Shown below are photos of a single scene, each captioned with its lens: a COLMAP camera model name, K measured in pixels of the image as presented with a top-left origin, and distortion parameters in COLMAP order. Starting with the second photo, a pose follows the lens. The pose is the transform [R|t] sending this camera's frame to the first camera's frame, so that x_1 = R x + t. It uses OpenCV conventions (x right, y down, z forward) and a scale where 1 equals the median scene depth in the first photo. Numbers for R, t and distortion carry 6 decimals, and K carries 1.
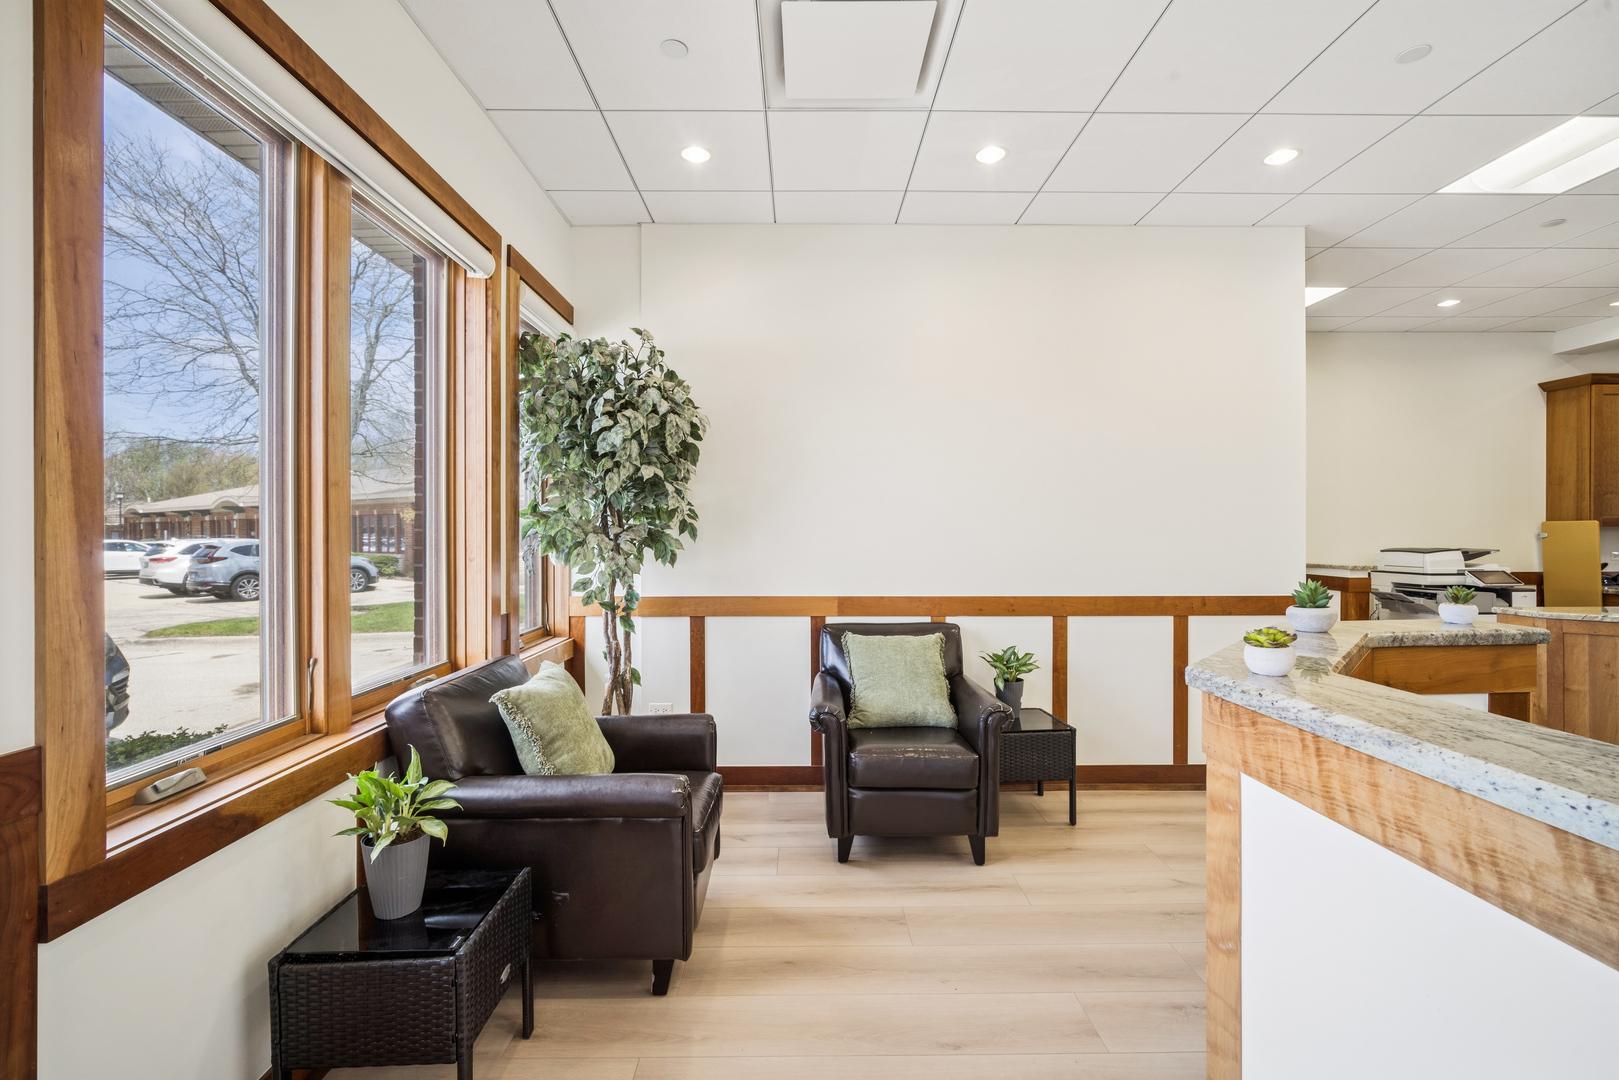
lens RADIAL K [[701.7, 0, 815.5], [0, 701.7, 534.7], [0, 0, 1]] dist [-0.006839, 0.002957]
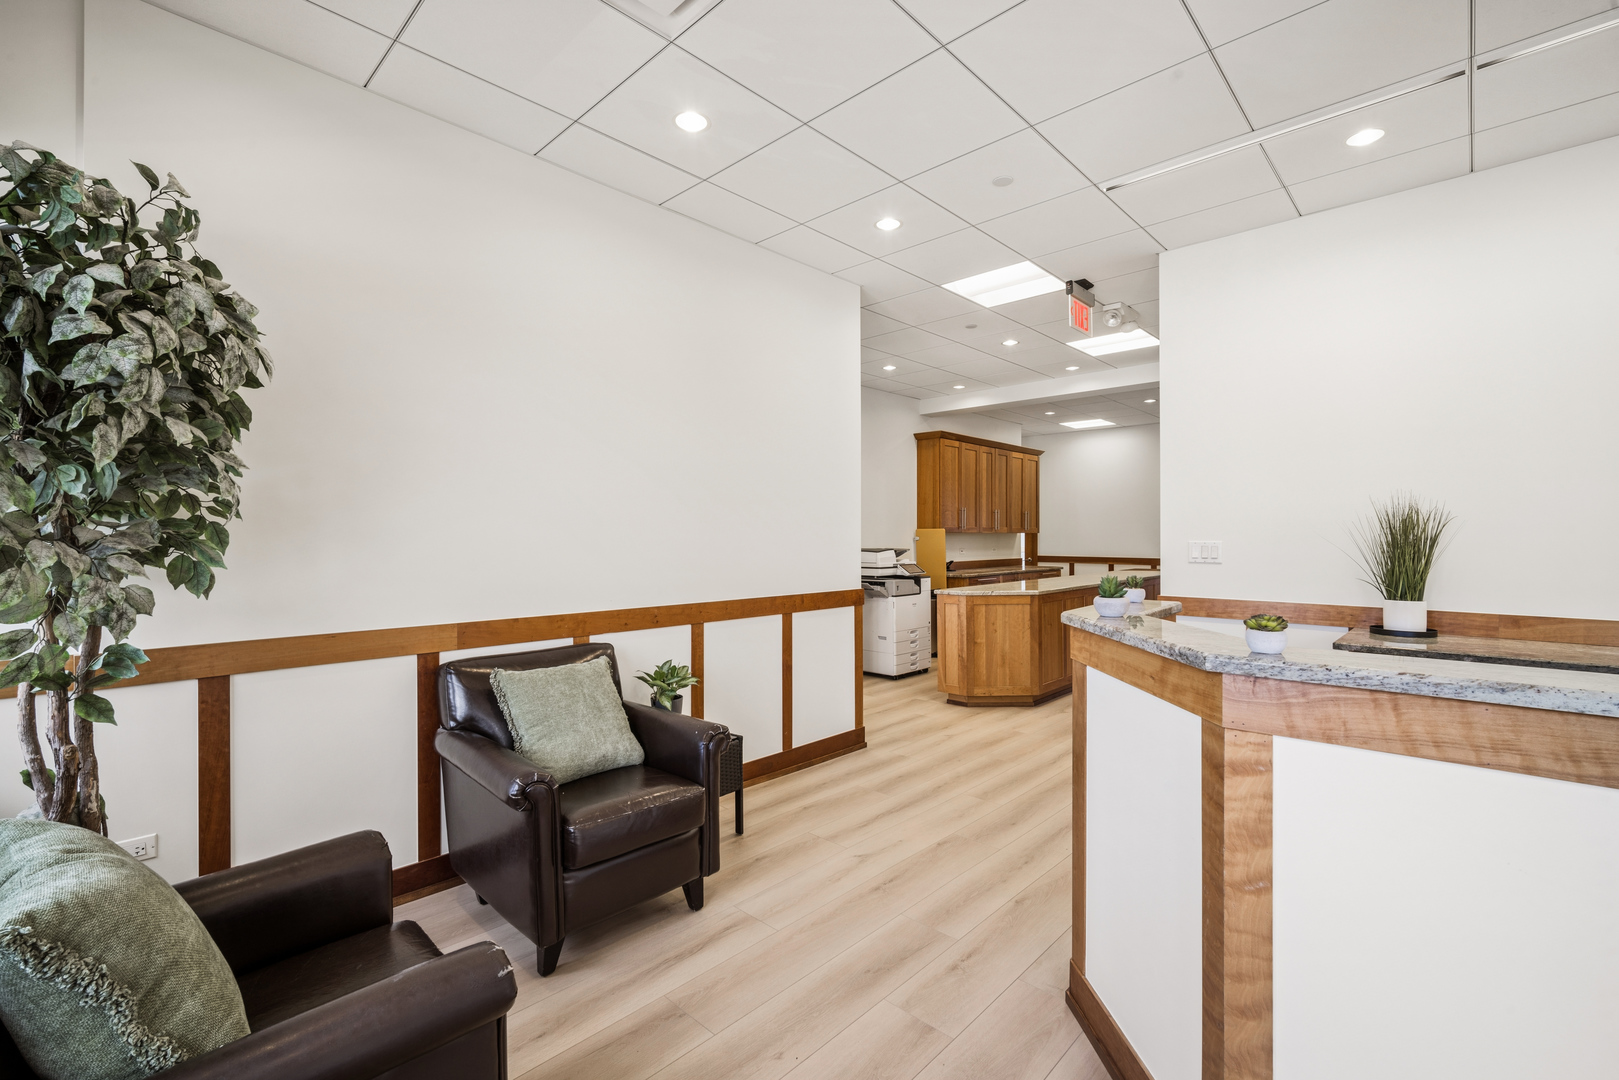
lens RADIAL K [[701.7, 0, 811.7], [0, 701.7, 534.0], [0, 0, 1]] dist [-0.006839, 0.002957]
pose [[0.701474, 0.001723, 0.712693, -0.258336], [0.003450, 0.999977, -0.005813, -0.001722], [-0.712687, 0.006537, 0.701452, 0.229749]]
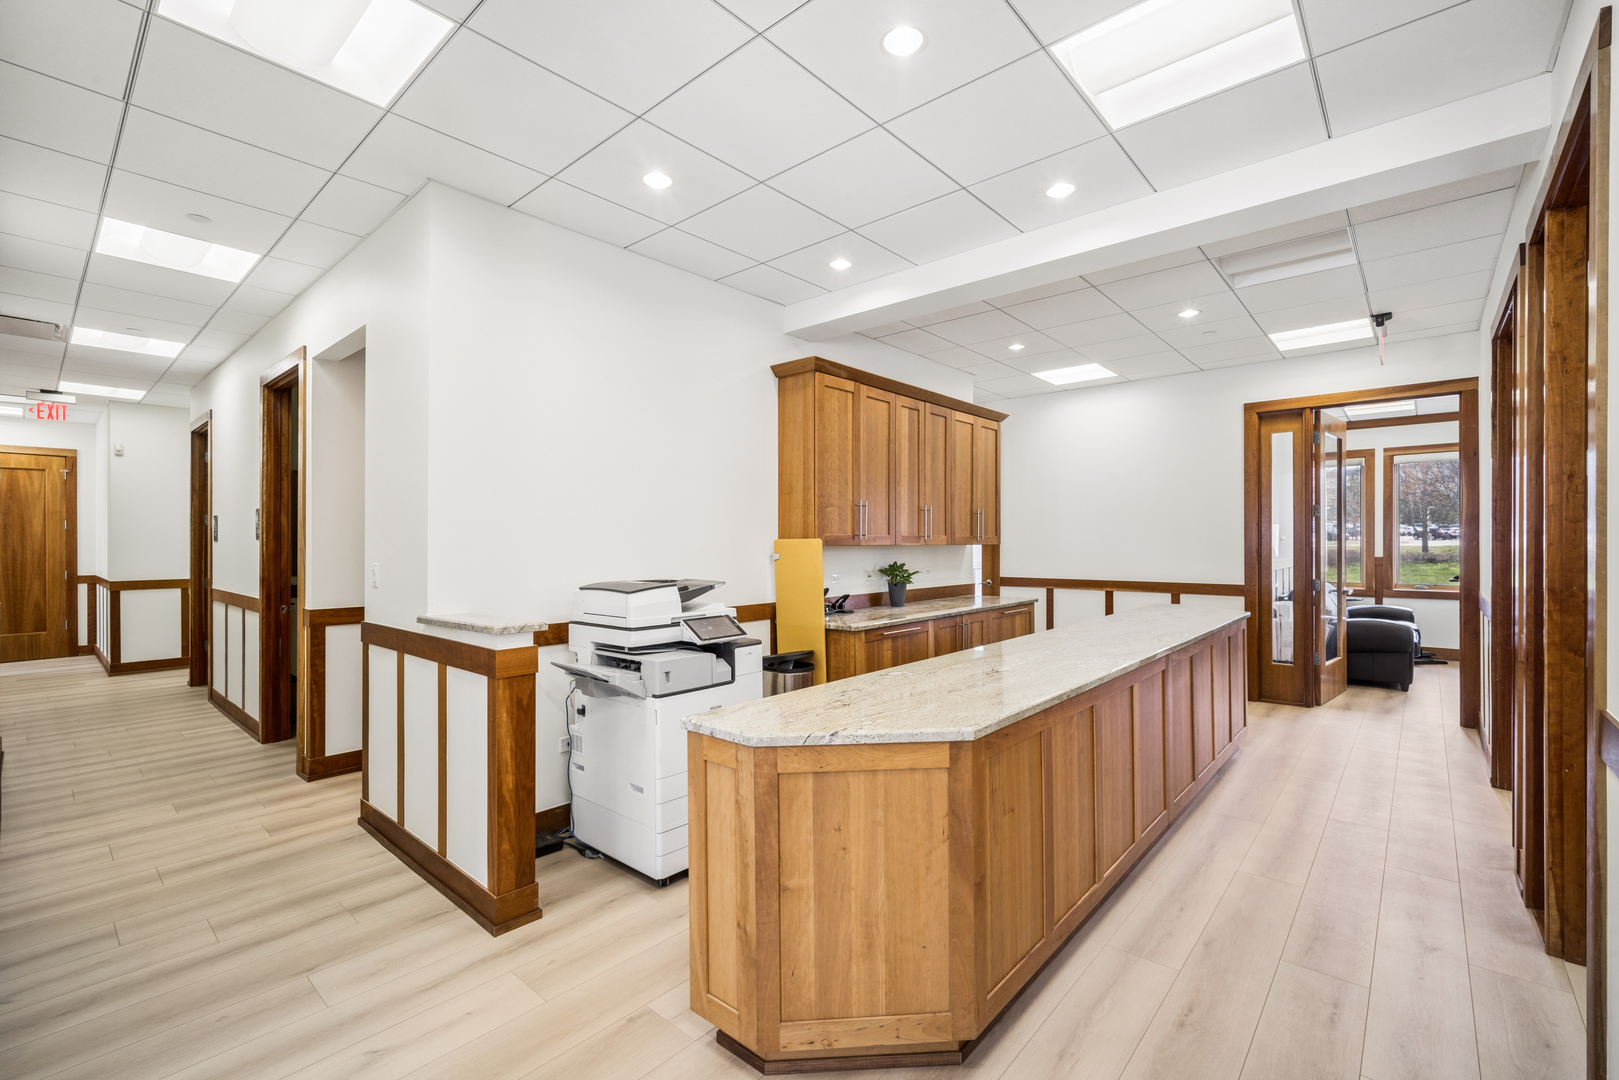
lens RADIAL K [[701.7, 0, 810.9], [0, 701.7, 543.3], [0, 0, 1]] dist [-0.006839, 0.002957]
pose [[0.675164, -0.001475, 0.737667, 0.823004], [0.004755, 0.999986, -0.002352, -0.020934], [-0.737653, 0.005096, 0.675161, 0.740442]]
